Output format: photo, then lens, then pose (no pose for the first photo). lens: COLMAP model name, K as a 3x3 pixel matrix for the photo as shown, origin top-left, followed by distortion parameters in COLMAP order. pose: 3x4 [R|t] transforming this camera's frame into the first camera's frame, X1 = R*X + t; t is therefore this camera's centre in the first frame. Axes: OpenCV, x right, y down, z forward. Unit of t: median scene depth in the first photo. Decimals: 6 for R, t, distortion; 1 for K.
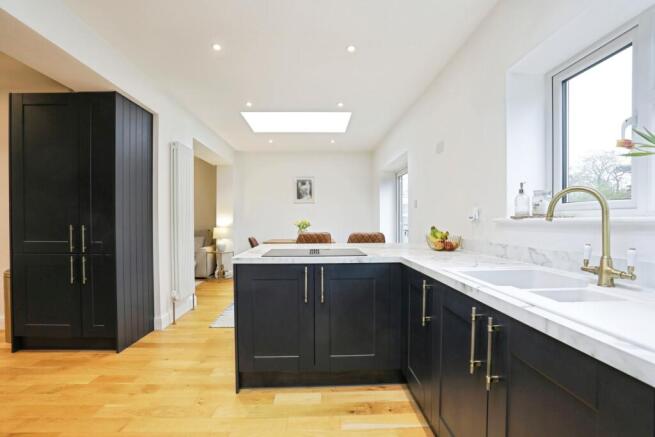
lens RADIAL K [[312.6, 0, 322.6], [0, 312.6, 219.3], [0, 0, 1]] dist [-0.031228, -0.000562]
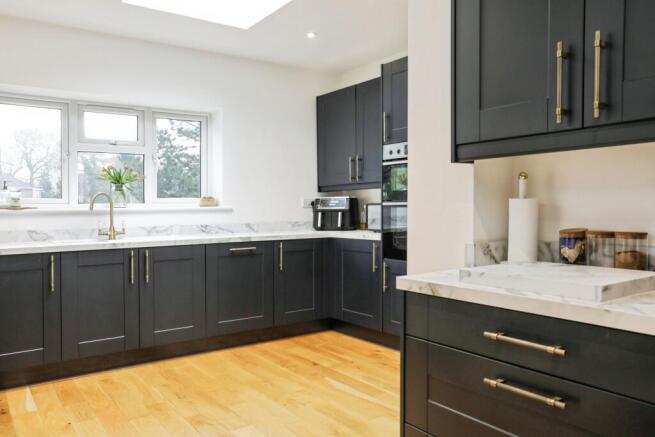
lens RADIAL K [[520.4, 0, 329.5], [0, 520.4, 219.6], [0, 0, 1]] dist [-0.017872, 0.043653]
pose [[-0.566883, -0.012090, 0.823709, -2.104548], [0.005606, 0.999813, 0.018533, 0.007809], [-0.823779, 0.015124, -0.566709, 1.262752]]
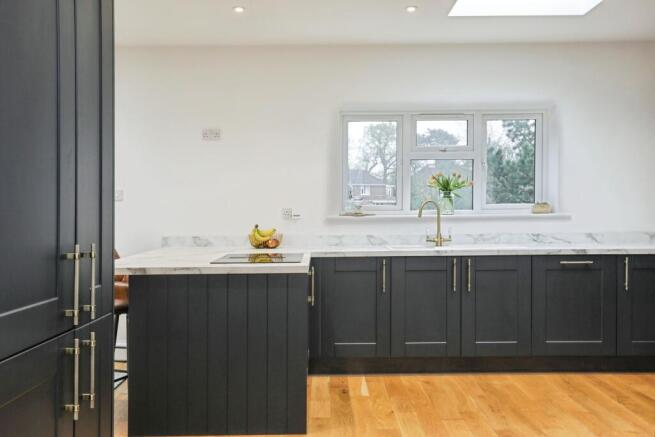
lens RADIAL K [[635.3, 0, 326.9], [0, 635.3, 216.3], [0, 0, 1]] dist [0.025988, 0.000000]
pose [[0.011359, -0.012888, 0.999852, -2.574605], [-0.000266, 0.999917, 0.012892, -0.043306], [-0.999935, -0.000412, 0.011355, 1.218244]]
